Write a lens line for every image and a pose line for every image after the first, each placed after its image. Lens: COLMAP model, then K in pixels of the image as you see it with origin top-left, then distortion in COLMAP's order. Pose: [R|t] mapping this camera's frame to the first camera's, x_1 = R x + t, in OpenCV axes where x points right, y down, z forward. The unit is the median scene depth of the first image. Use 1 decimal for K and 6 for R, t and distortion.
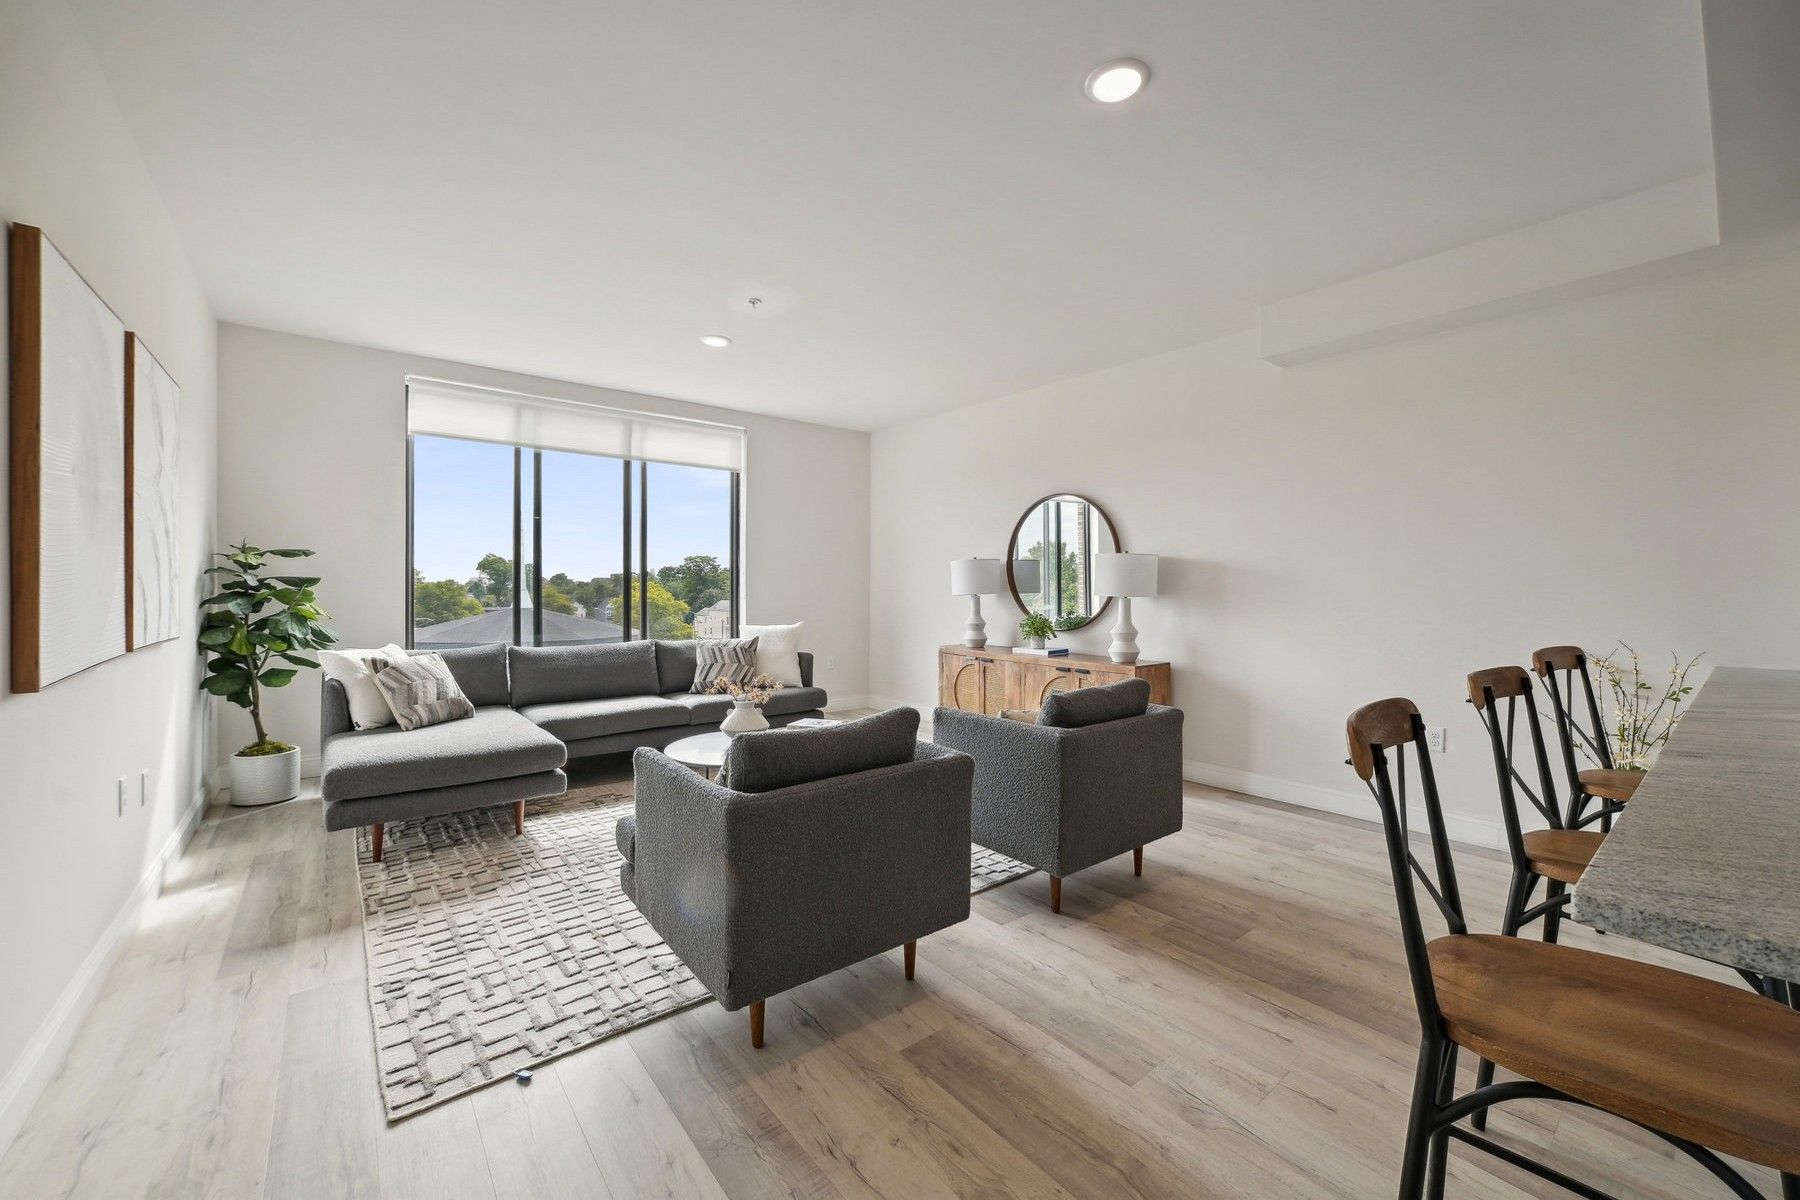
lens RADIAL K [[703.4, 0, 896.6], [0, 703.4, 596.9], [0, 0, 1]] dist [-0.009139, 0.004663]
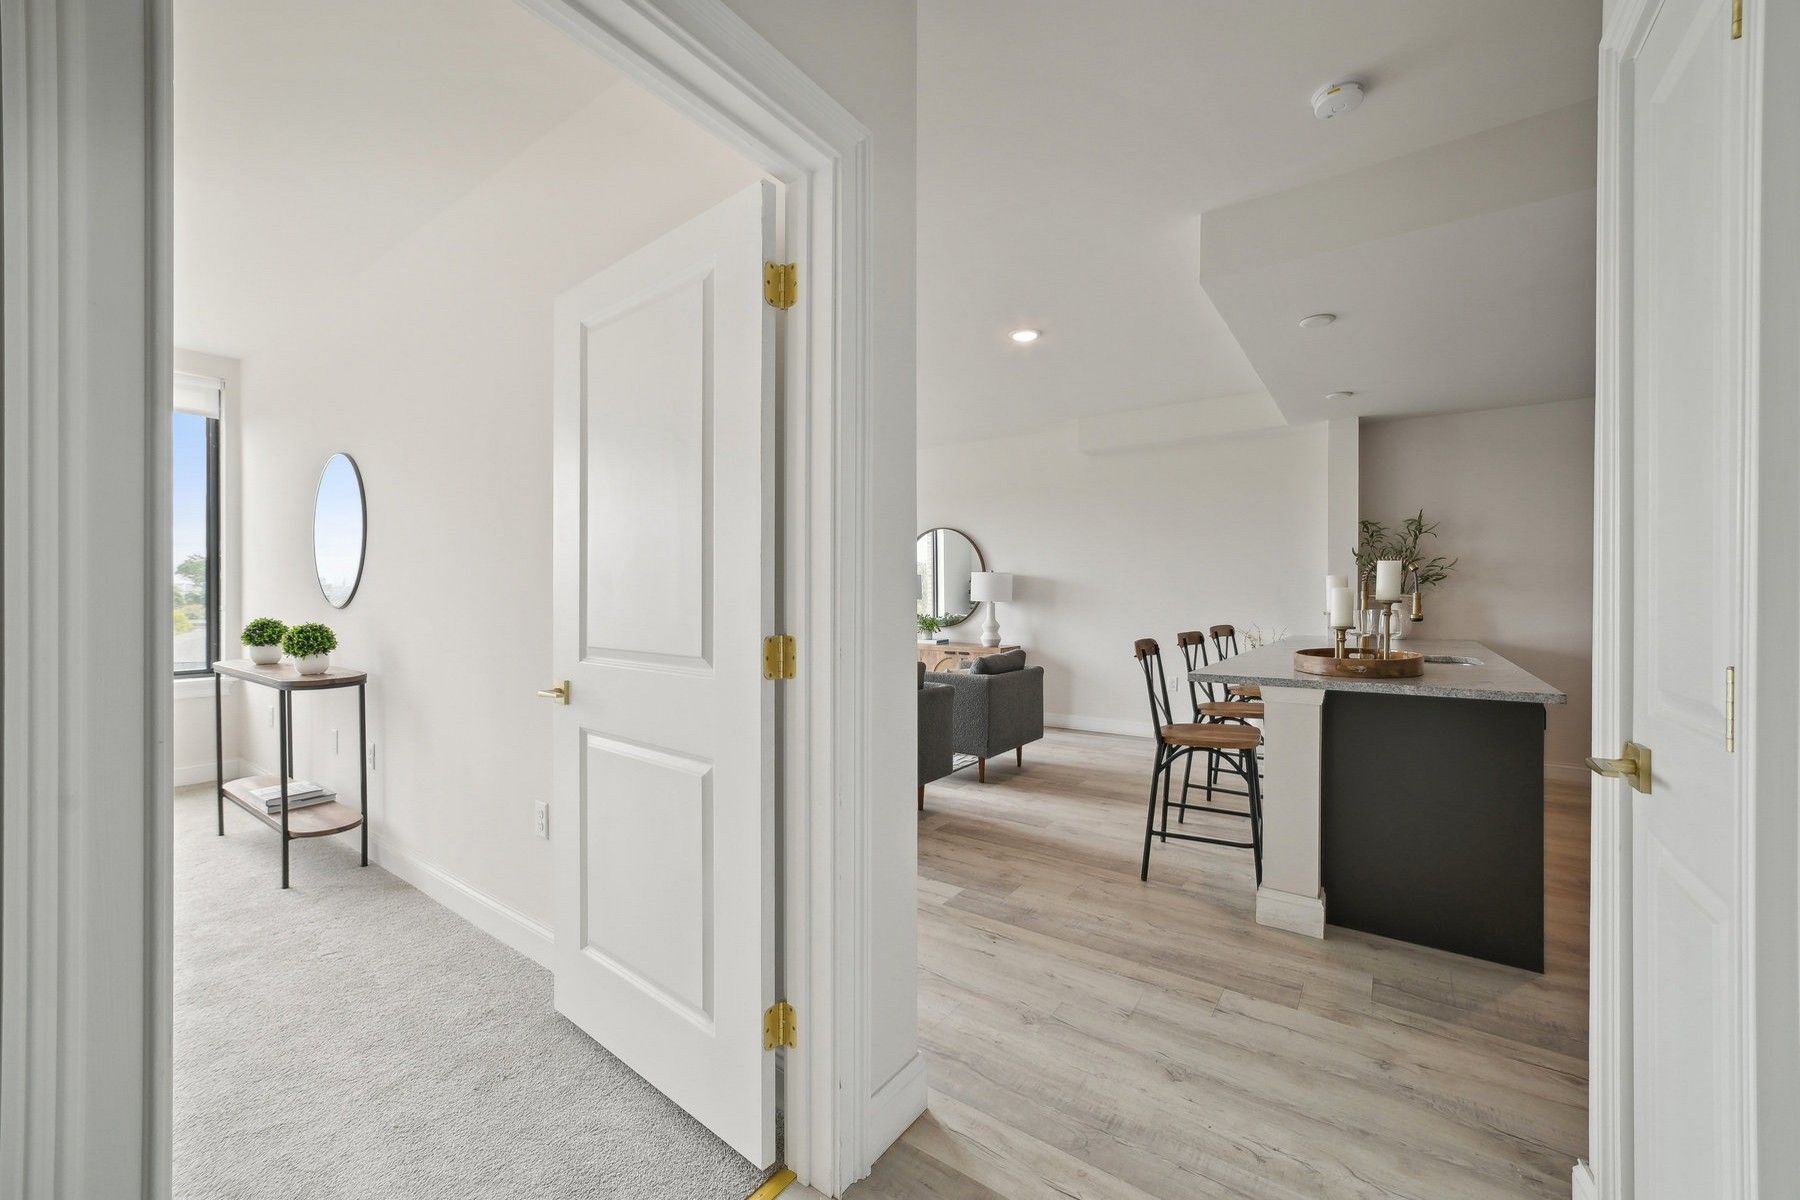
lens RADIAL K [[703.4, 0, 908.6], [0, 703.4, 601.5], [0, 0, 1]] dist [-0.009139, 0.004663]
pose [[0.960219, -0.002845, 0.279233, -0.300282], [0.004260, 0.999981, -0.004461, 0.006587], [-0.279215, 0.005473, 0.960213, -0.430952]]
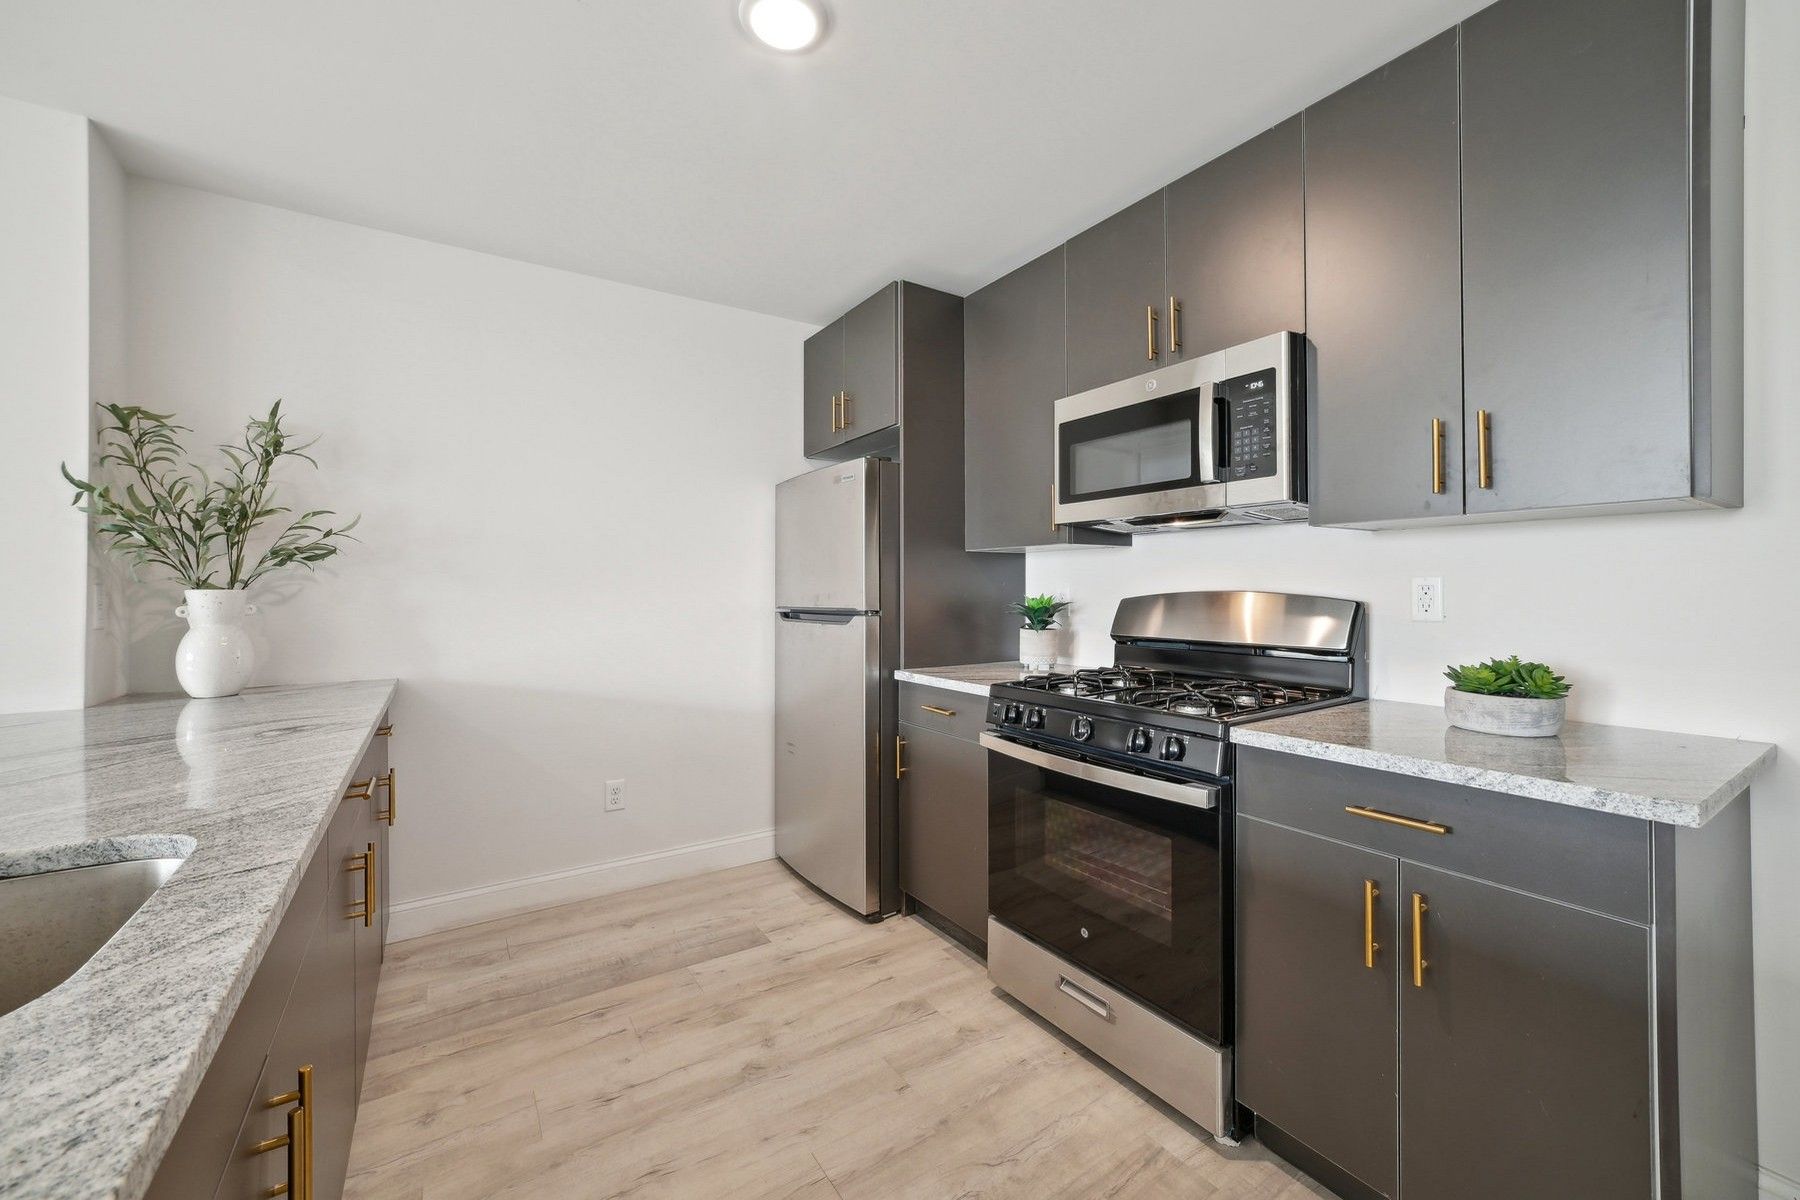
lens RADIAL K [[703.4, 0, 909.8], [0, 703.4, 589.2], [0, 0, 1]] dist [-0.009139, 0.004663]
pose [[0.099369, -0.001374, 0.995050, 0.433100], [0.014691, 0.999892, -0.000086, 0.000026], [-0.994942, 0.014626, 0.099378, -0.038944]]
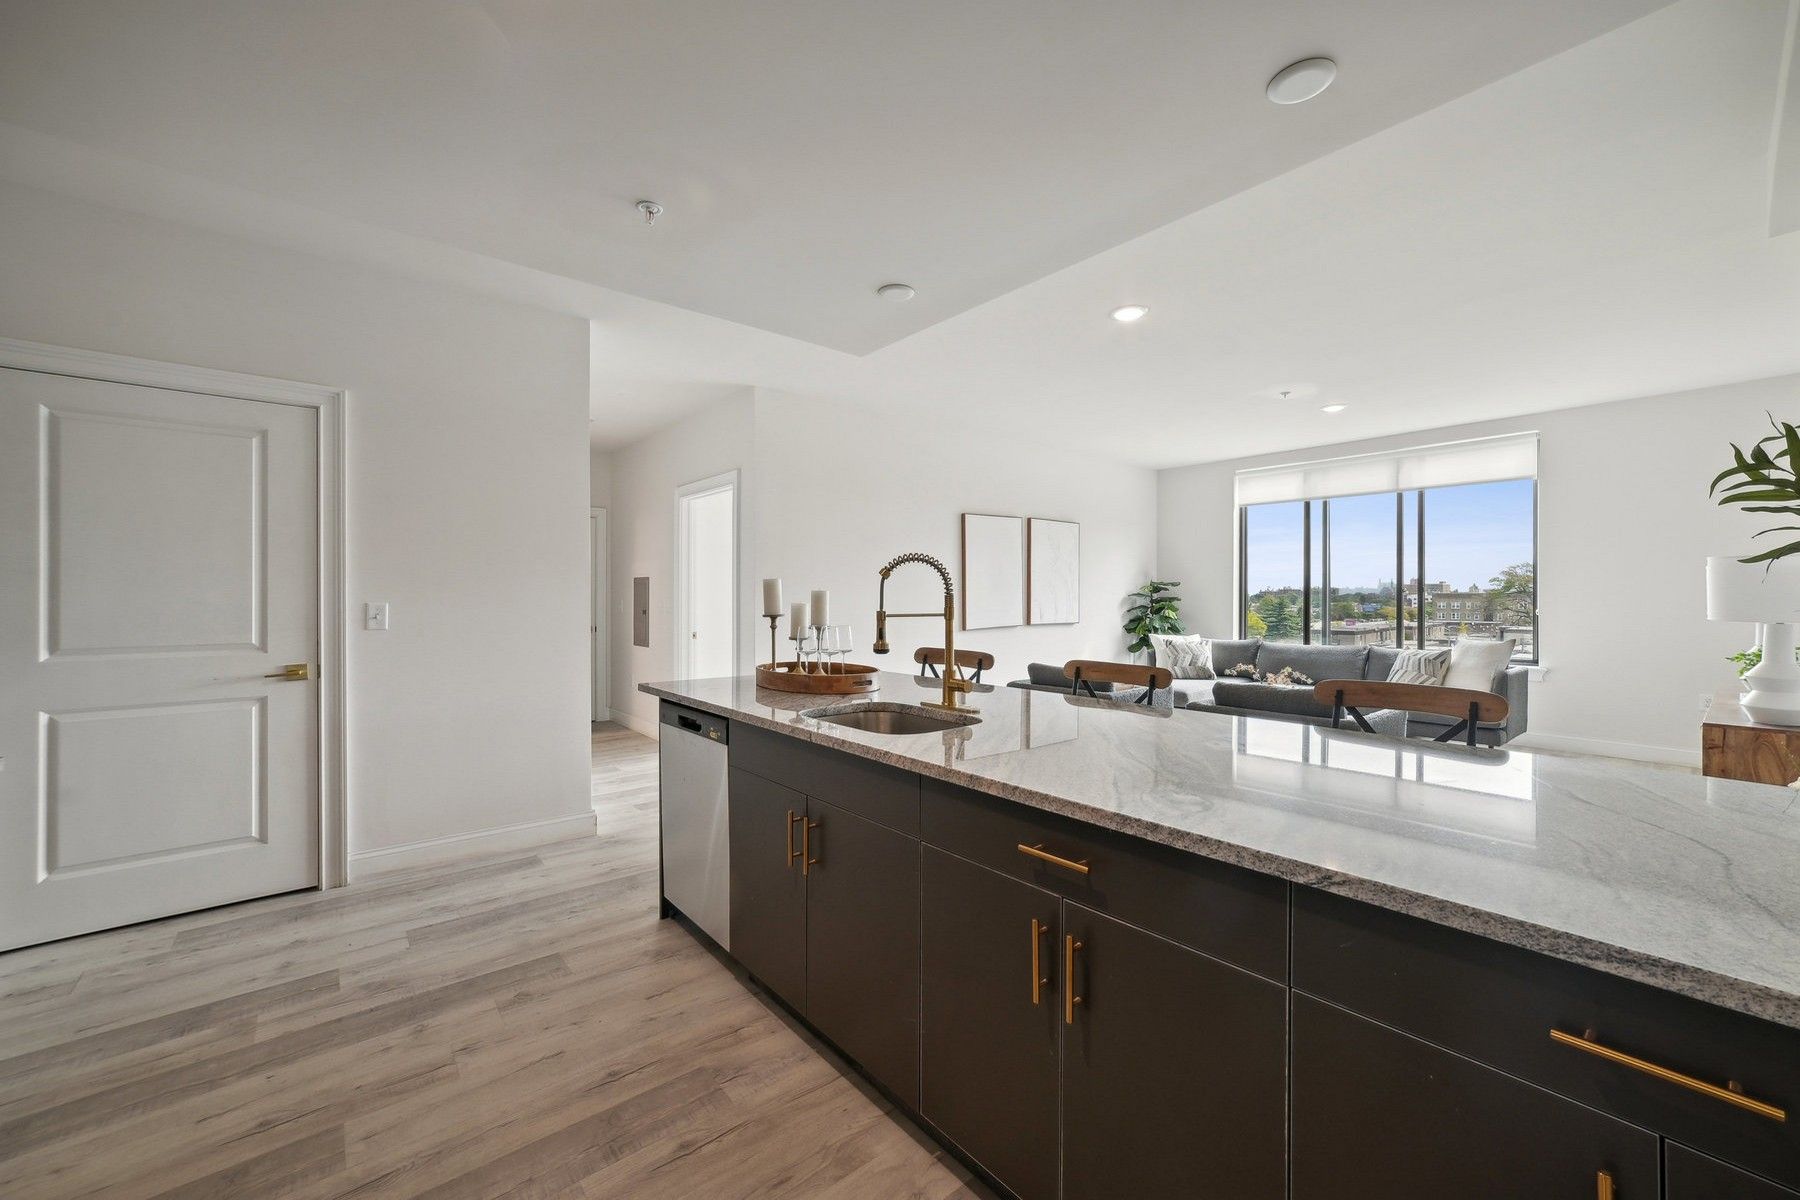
lens RADIAL K [[703.4, 0, 900.9], [0, 703.4, 595.5], [0, 0, 1]] dist [-0.009139, 0.004663]
pose [[0.025780, -0.004935, -0.999655, 1.126467], [-0.010010, 0.999936, -0.005194, -0.014615], [0.999618, 0.010140, 0.025729, 0.220139]]
